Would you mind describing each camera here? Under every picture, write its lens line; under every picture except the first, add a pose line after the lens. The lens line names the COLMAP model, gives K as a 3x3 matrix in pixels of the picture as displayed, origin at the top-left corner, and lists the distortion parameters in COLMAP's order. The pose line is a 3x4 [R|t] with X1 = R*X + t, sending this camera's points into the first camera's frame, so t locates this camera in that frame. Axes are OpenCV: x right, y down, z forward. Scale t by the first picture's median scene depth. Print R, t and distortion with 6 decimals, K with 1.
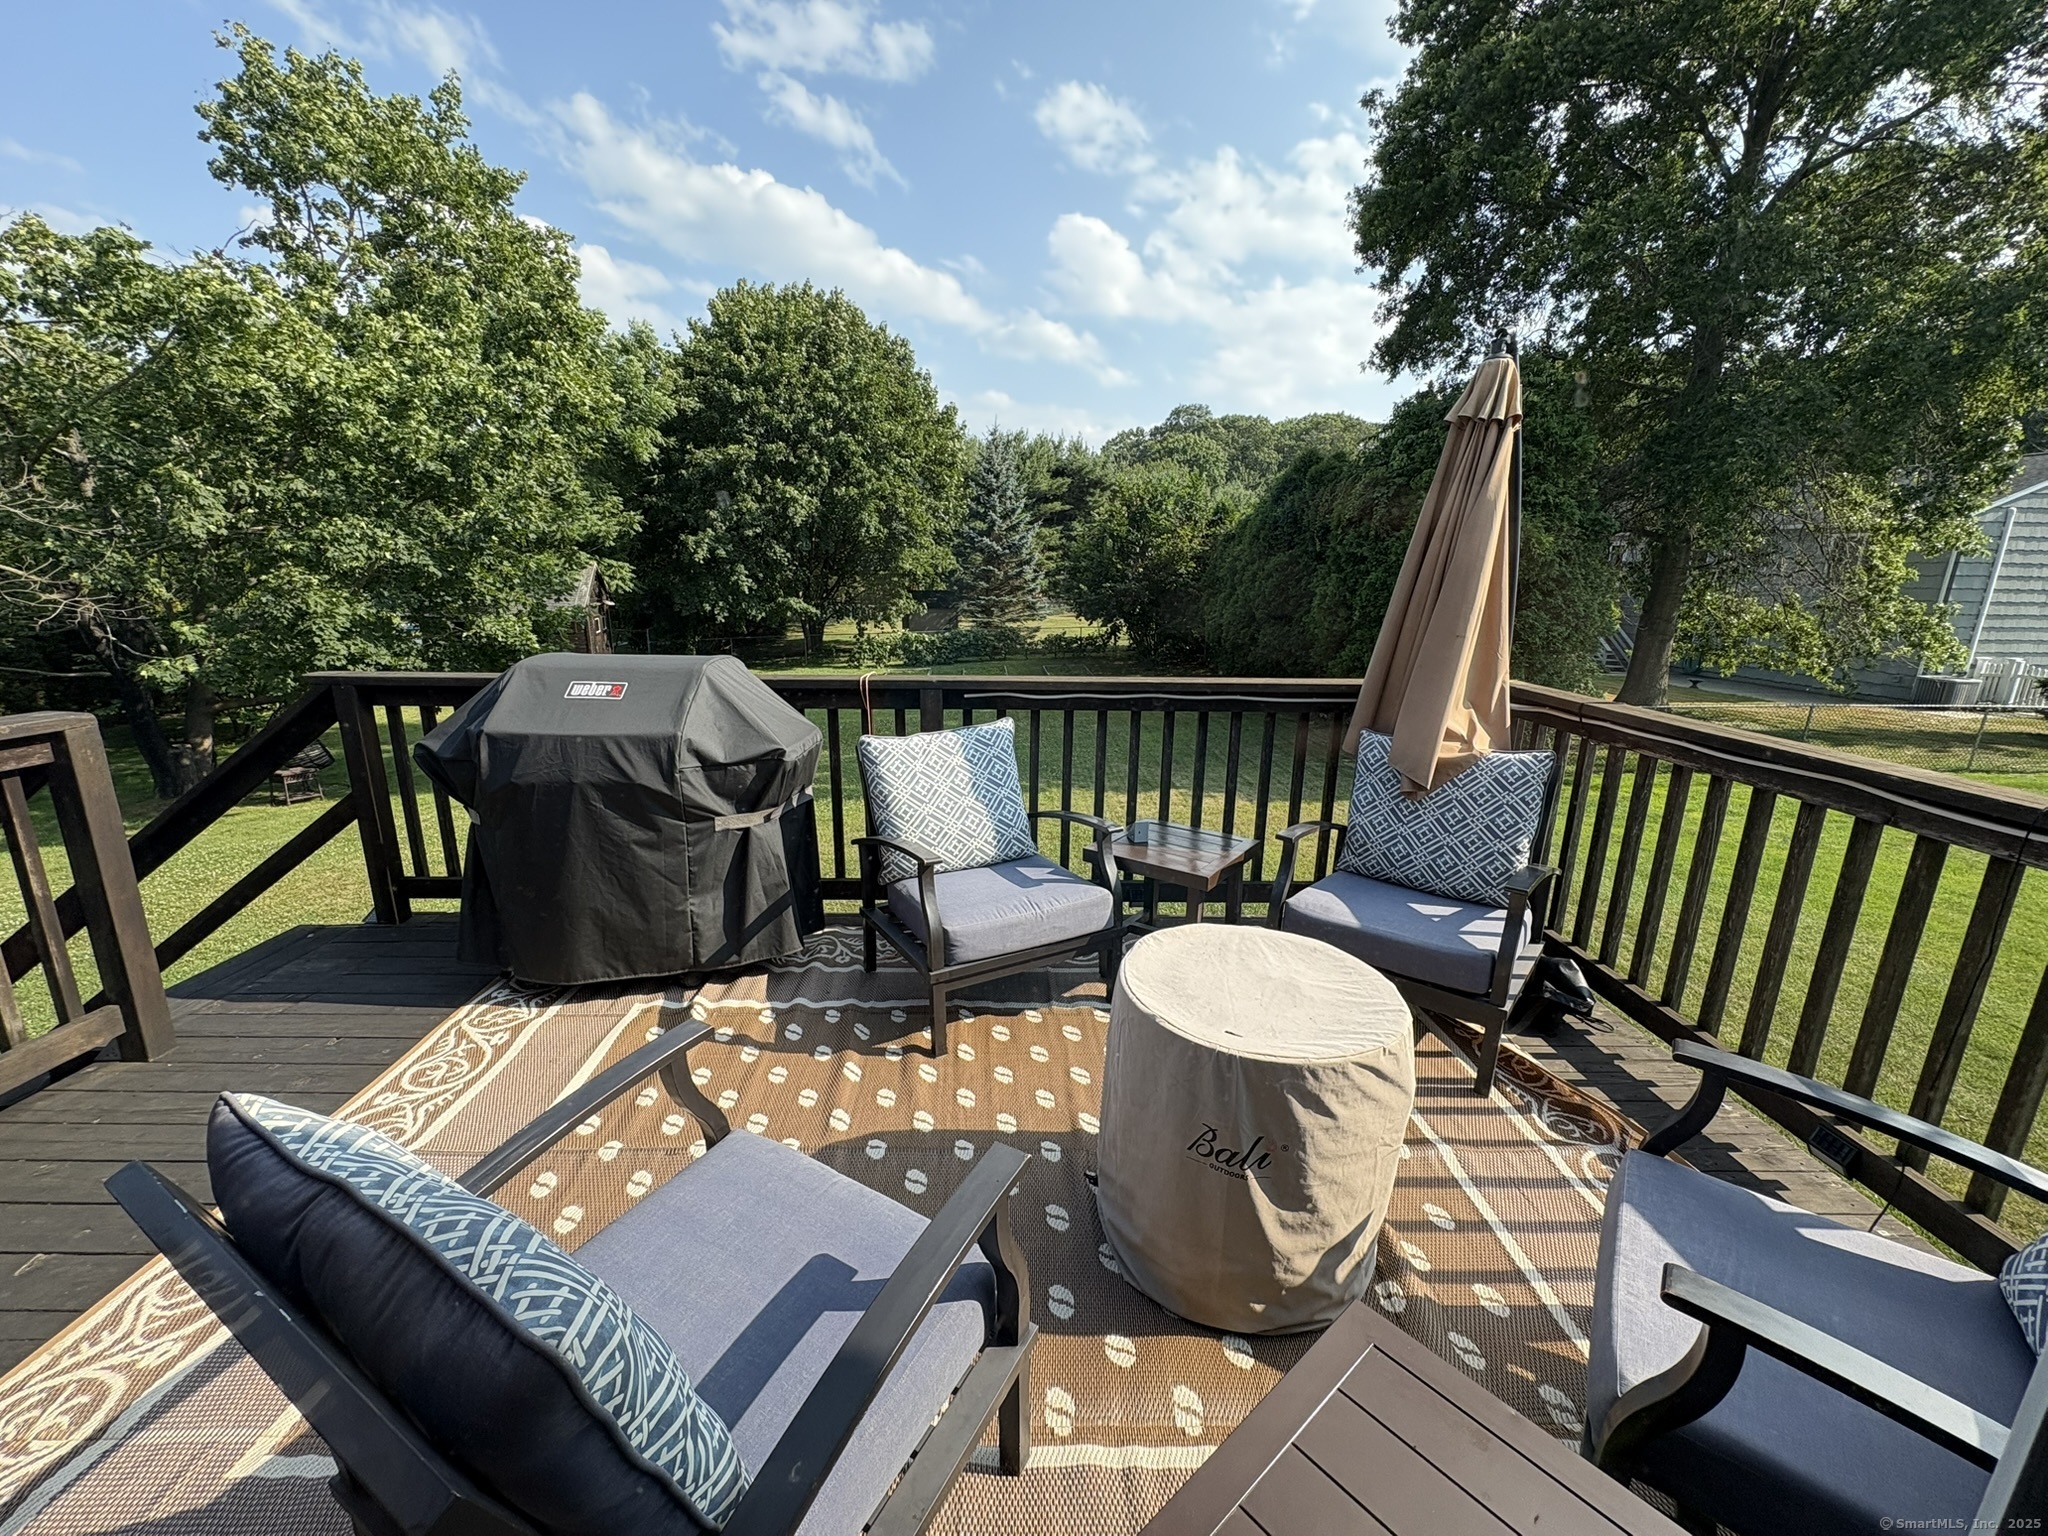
lens RADIAL K [[815.0, 0, 1029.2], [0, 815.0, 767.6], [0, 0, 1]] dist [-0.000326, 0.000300]
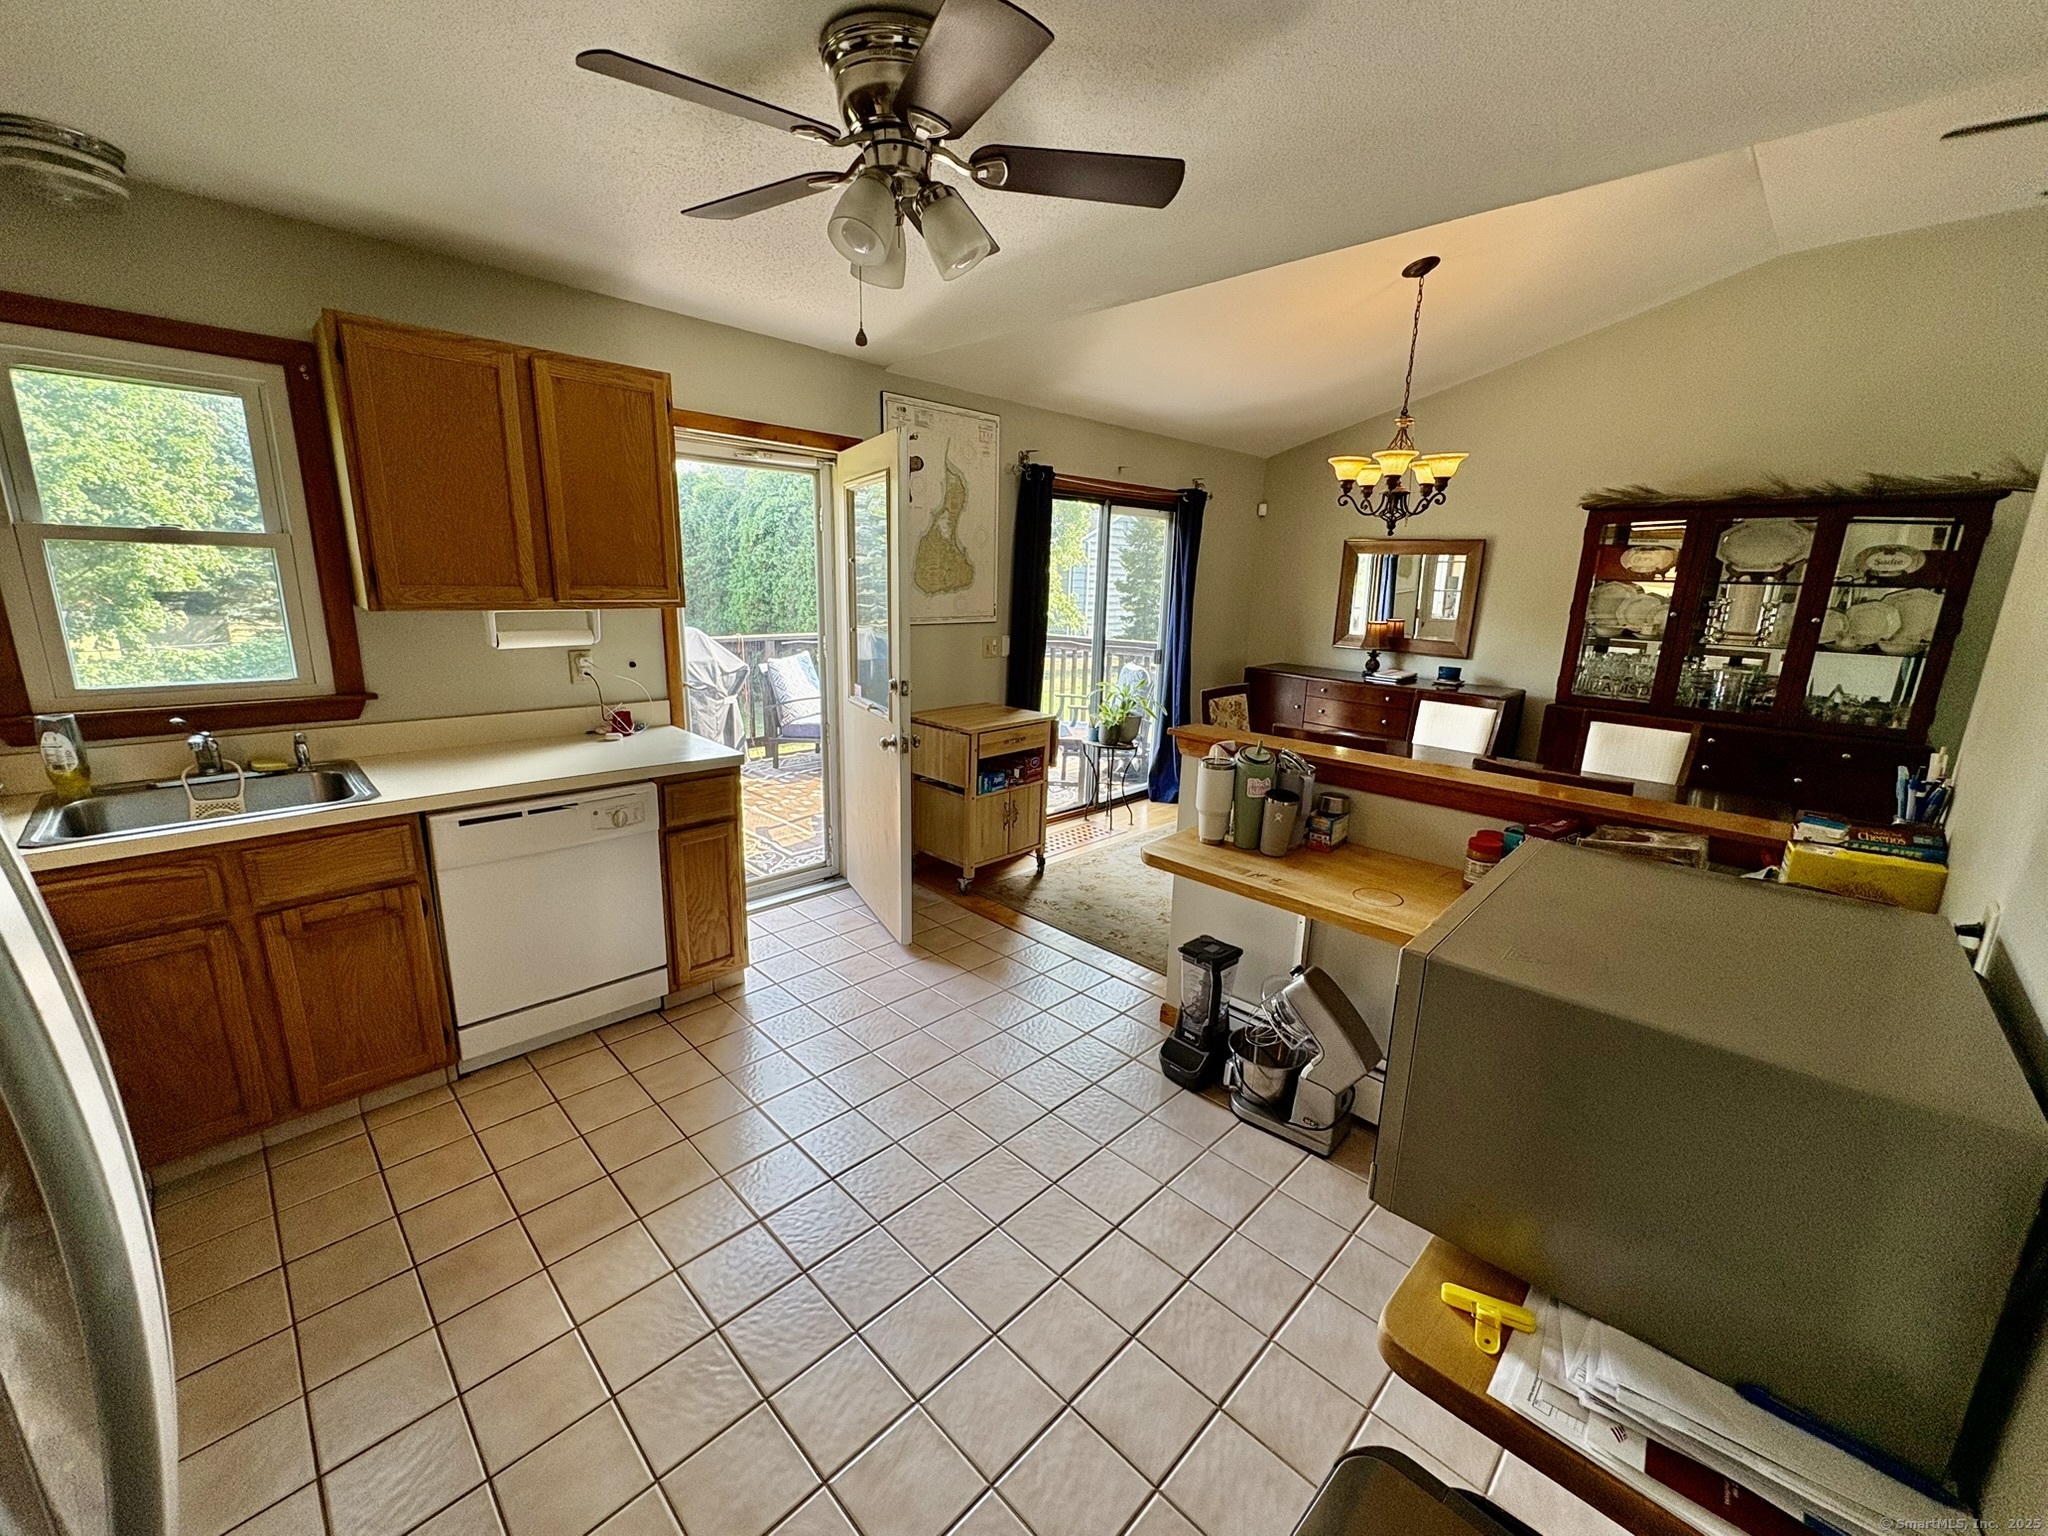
lens RADIAL K [[815.0, 0, 1029.2], [0, 815.0, 767.6], [0, 0, 1]] dist [-0.000326, 0.000300]
pose [[0.708722, -0.157616, 0.687656, -0.260460], [0.154959, 0.985699, 0.066225, 0.044243], [-0.688259, 0.059623, 0.723010, -0.229112]]
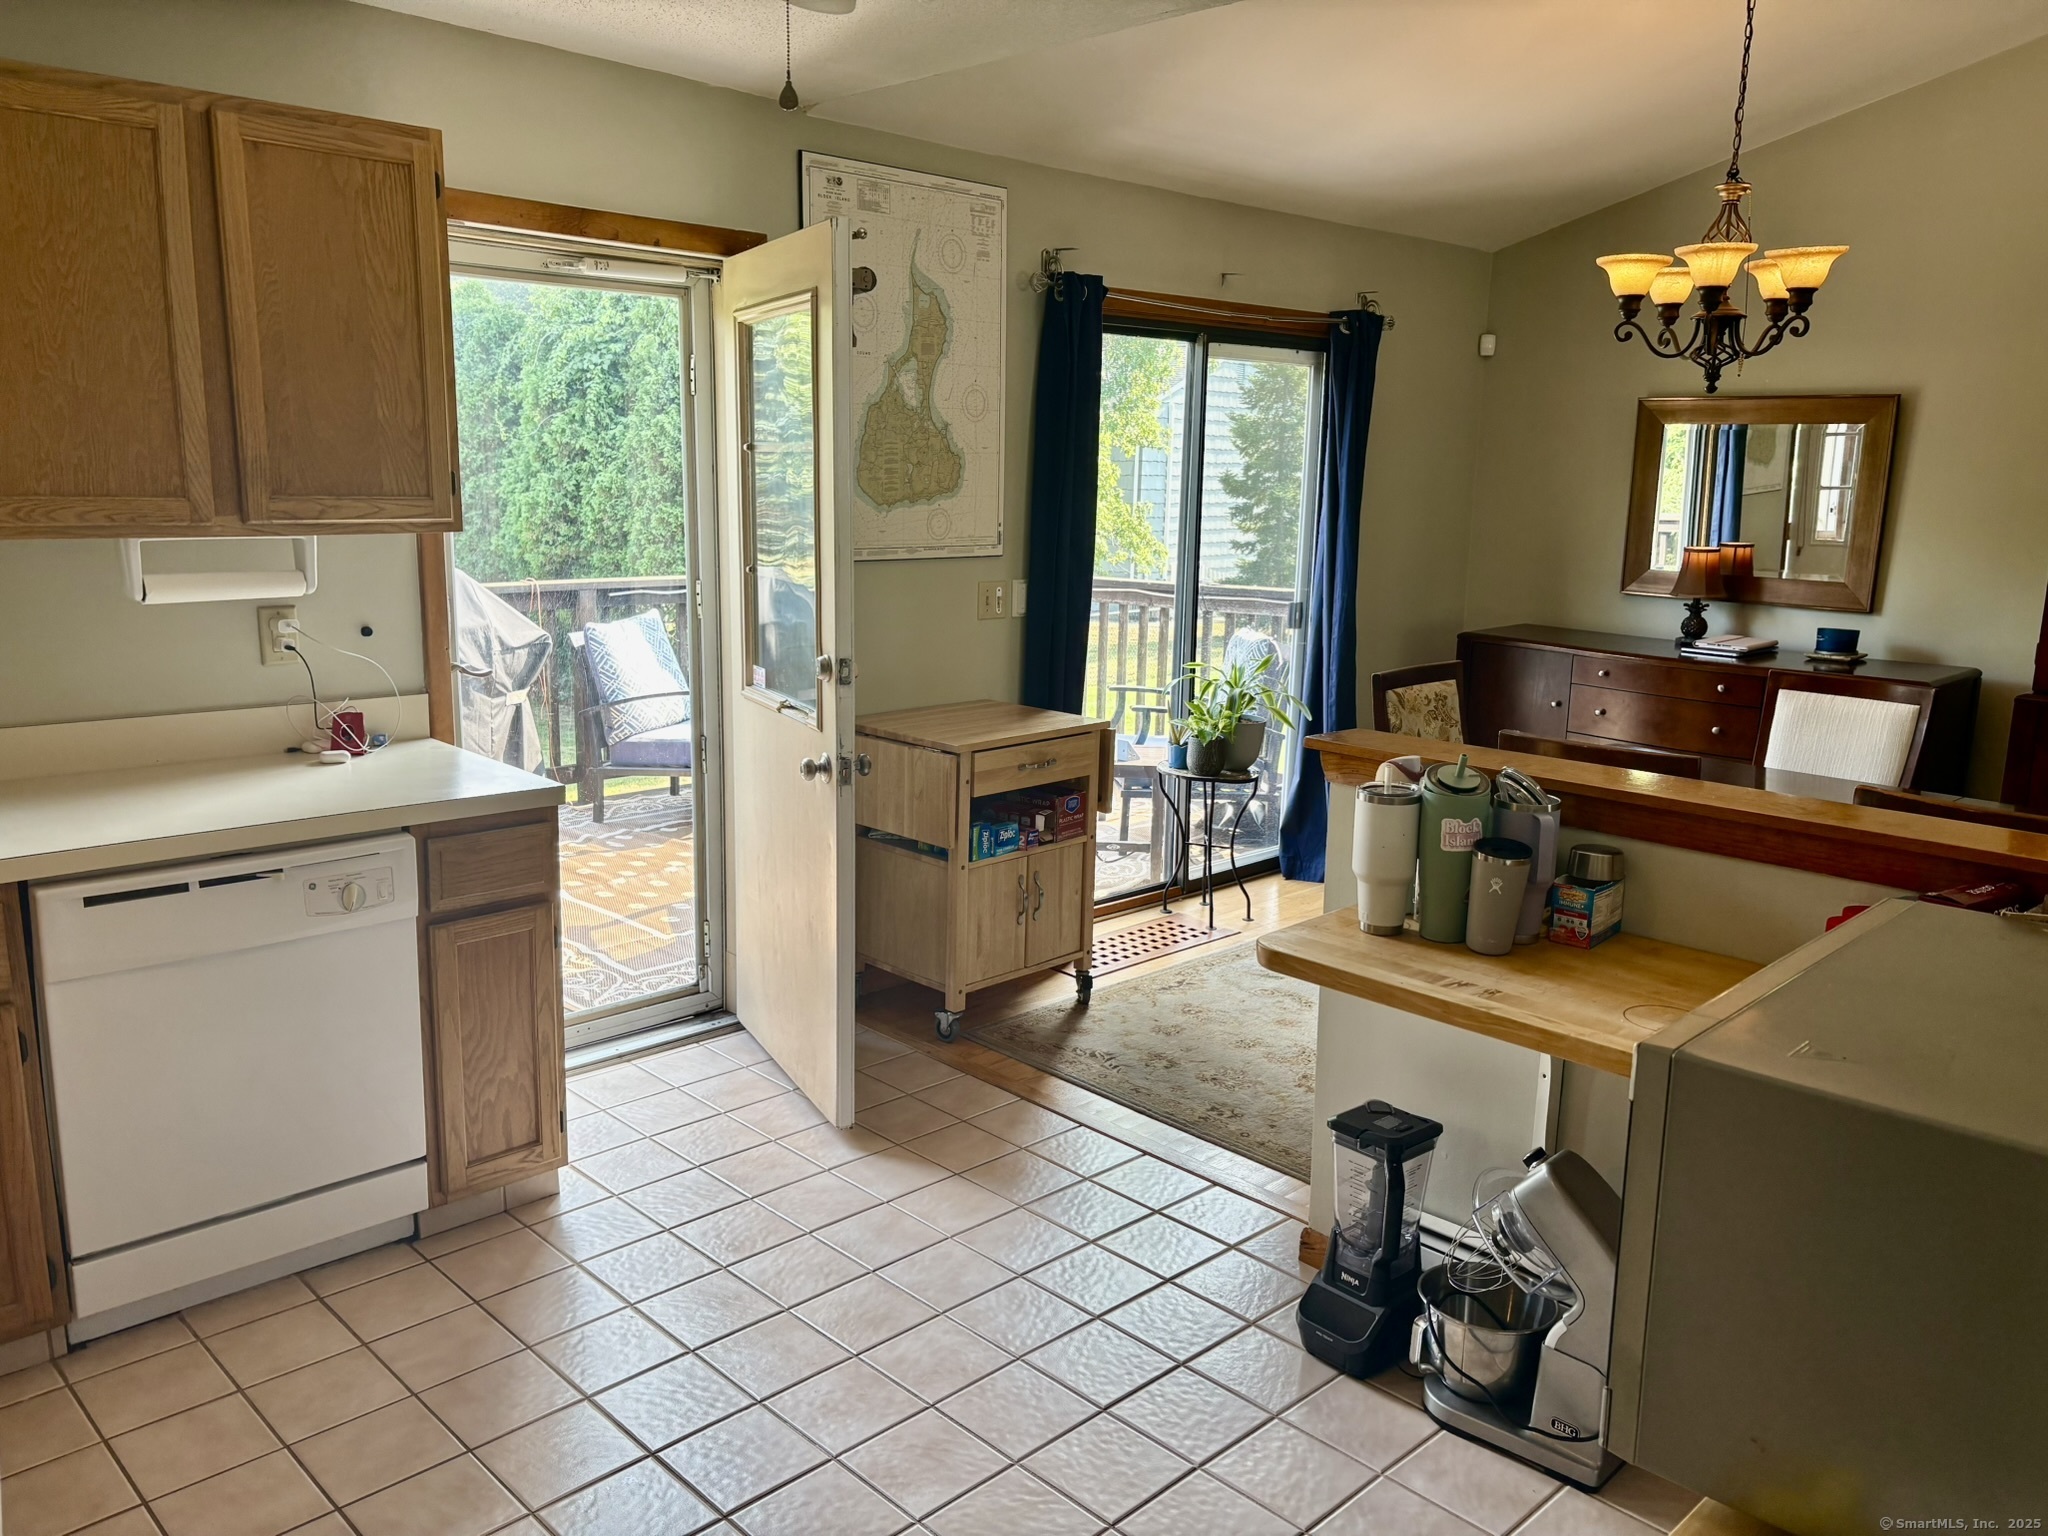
lens RADIAL K [[1548.6, 0, 1024.0], [0, 1548.6, 768.0], [0, 0, 1]] dist [0.079299, -0.097680]
pose [[0.724057, -0.132775, 0.676840, -0.273475], [0.159266, 0.986962, 0.023235, 0.046111], [-0.671101, 0.090974, 0.735763, -0.241452]]
